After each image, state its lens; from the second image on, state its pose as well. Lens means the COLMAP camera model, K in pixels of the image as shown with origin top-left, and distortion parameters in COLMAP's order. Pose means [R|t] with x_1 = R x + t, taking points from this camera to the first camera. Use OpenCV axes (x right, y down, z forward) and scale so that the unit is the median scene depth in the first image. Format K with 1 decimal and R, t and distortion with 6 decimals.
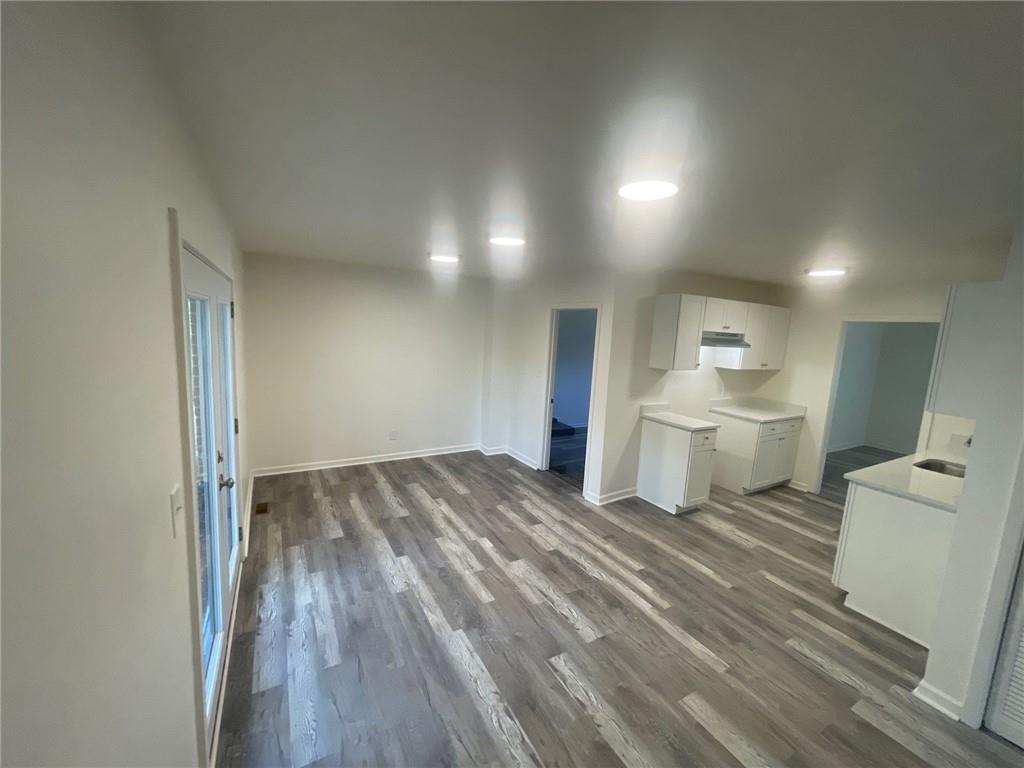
lens RADIAL K [[417.2, 0, 519.6], [0, 417.2, 384.7], [0, 0, 1]] dist [-0.000665, 0.001065]
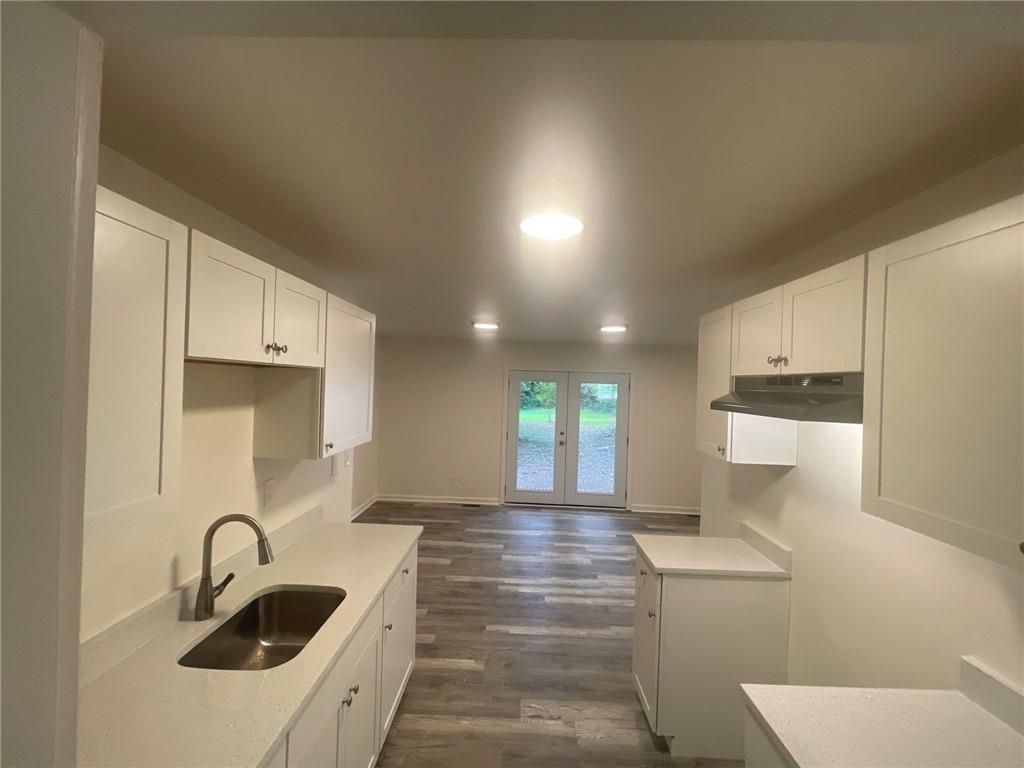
lens RADIAL K [[417.2, 0, 515.3], [0, 417.2, 385.9], [0, 0, 1]] dist [-0.000665, 0.001065]
pose [[-0.533423, -0.073557, -0.842644, 1.347368], [-0.168225, 0.985536, 0.020462, -0.126971], [0.828951, 0.152668, -0.538082, 1.491590]]
